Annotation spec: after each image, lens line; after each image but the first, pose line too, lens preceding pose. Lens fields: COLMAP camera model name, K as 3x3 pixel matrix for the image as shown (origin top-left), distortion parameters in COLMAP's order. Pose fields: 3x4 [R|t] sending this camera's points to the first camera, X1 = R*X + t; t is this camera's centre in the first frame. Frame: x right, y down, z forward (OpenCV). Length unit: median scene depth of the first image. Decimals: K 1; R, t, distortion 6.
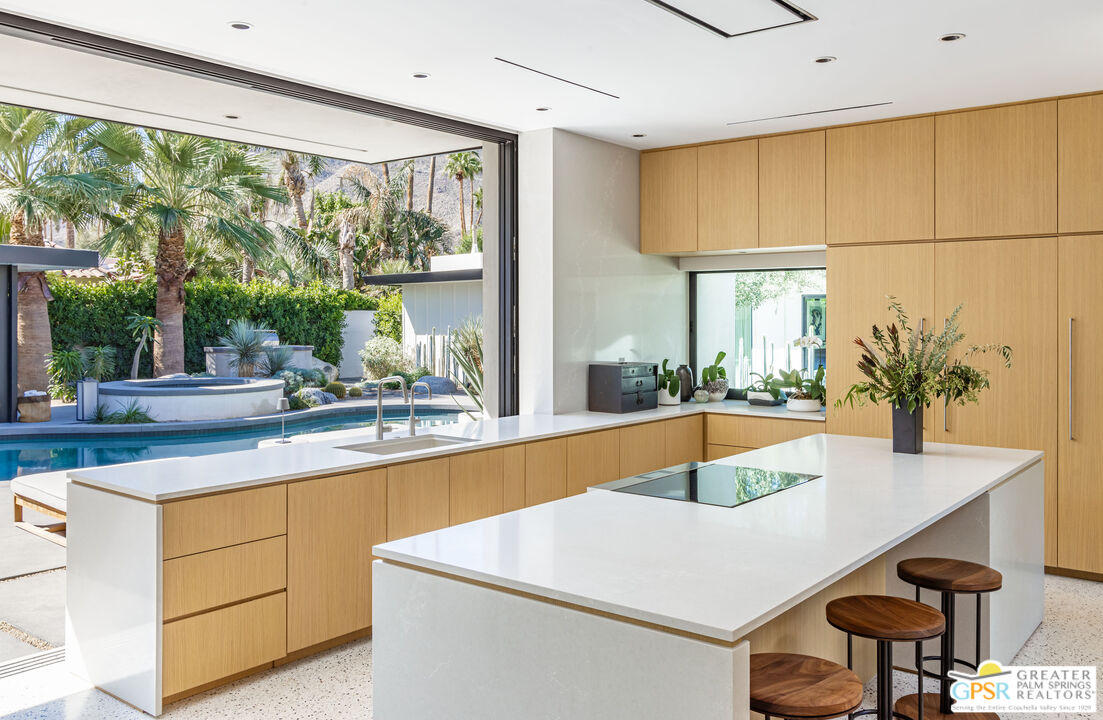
lens RADIAL K [[924.7, 0, 551.5], [0, 924.7, 360.0], [0, 0, 1]] dist [-0.008780, -0.012209]
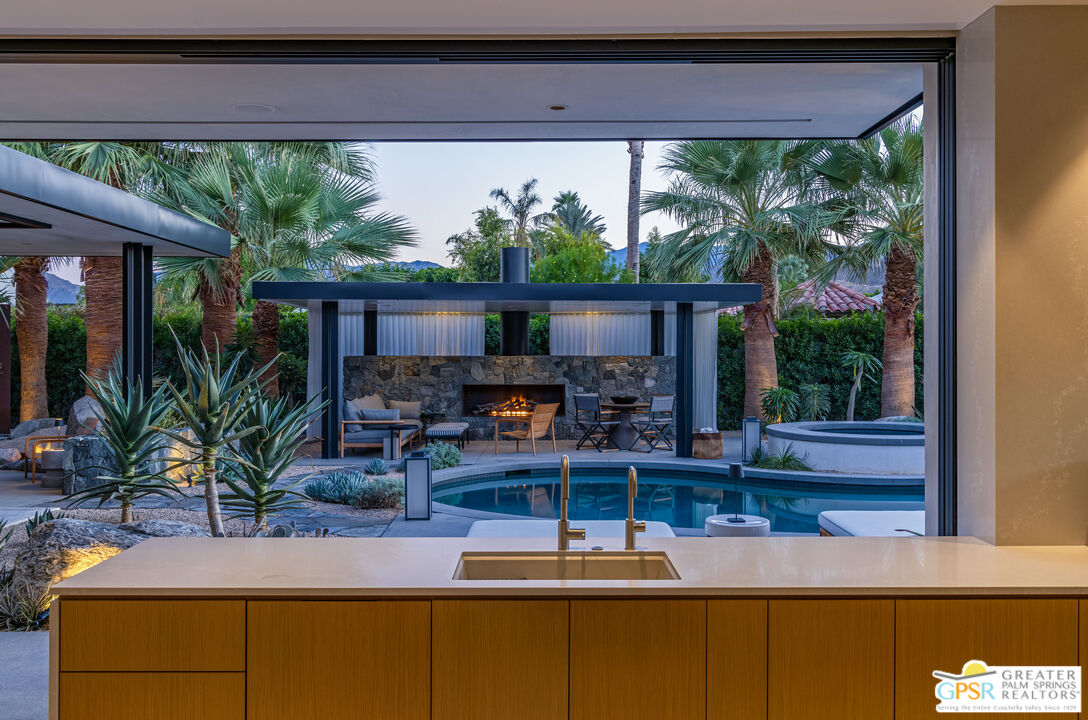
lens RADIAL K [[945.2, 0, 544.0], [0, 945.2, 360.0], [0, 0, 1]] dist [-0.001174, -0.000311]
pose [[0.617334, 0.004795, -0.786686, 0.133059], [-0.033179, 0.999250, -0.019946, -0.013419], [0.786001, 0.038415, 0.617031, 0.228447]]
